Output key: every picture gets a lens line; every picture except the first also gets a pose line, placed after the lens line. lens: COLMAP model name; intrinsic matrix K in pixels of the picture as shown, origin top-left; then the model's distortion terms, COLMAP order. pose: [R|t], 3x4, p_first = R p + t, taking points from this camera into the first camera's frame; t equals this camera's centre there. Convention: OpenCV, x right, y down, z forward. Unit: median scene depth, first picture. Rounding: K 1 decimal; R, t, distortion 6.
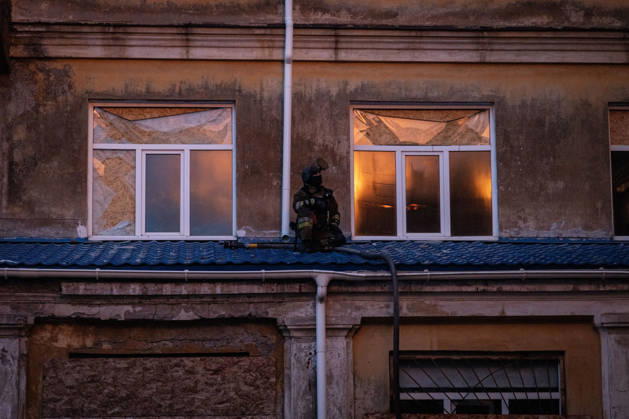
lens RADIAL K [[1866.7, 0, 314.5], [0, 1866.7, 209.5], [0, 0, 1]] dist [-0.085056, -0.039750]
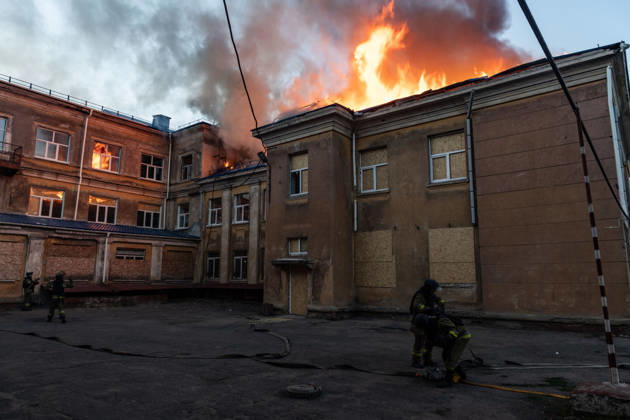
lens RADIAL K [[441.4, 0, 317.3], [0, 441.4, 208.3], [0, 0, 1]] dist [0.008204, 0.000003]
pose [[0.662165, 0.129449, 0.738093, -0.453276], [-0.136047, 0.989365, -0.051466, -0.042535], [-0.736905, -0.066336, 0.672733, -0.257772]]
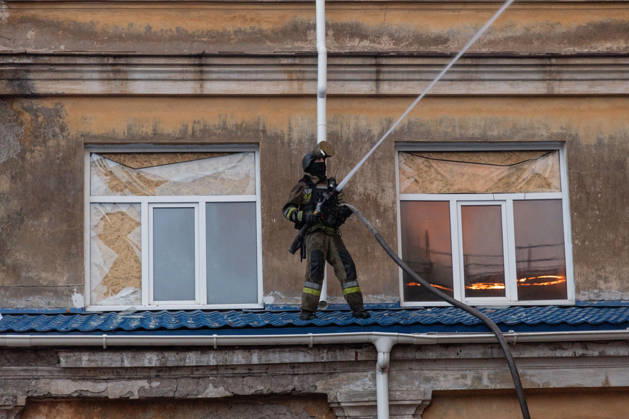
lens RADIAL K [[1906.9, 0, 314.5], [0, 1906.9, 209.5], [0, 0, 1]] dist [-0.060435, -0.351806]
pose [[0.999822, -0.013789, 0.012907, -0.028973], [0.014513, 0.998220, -0.057840, 0.021734], [-0.012086, 0.058017, 0.998242, 0.142983]]
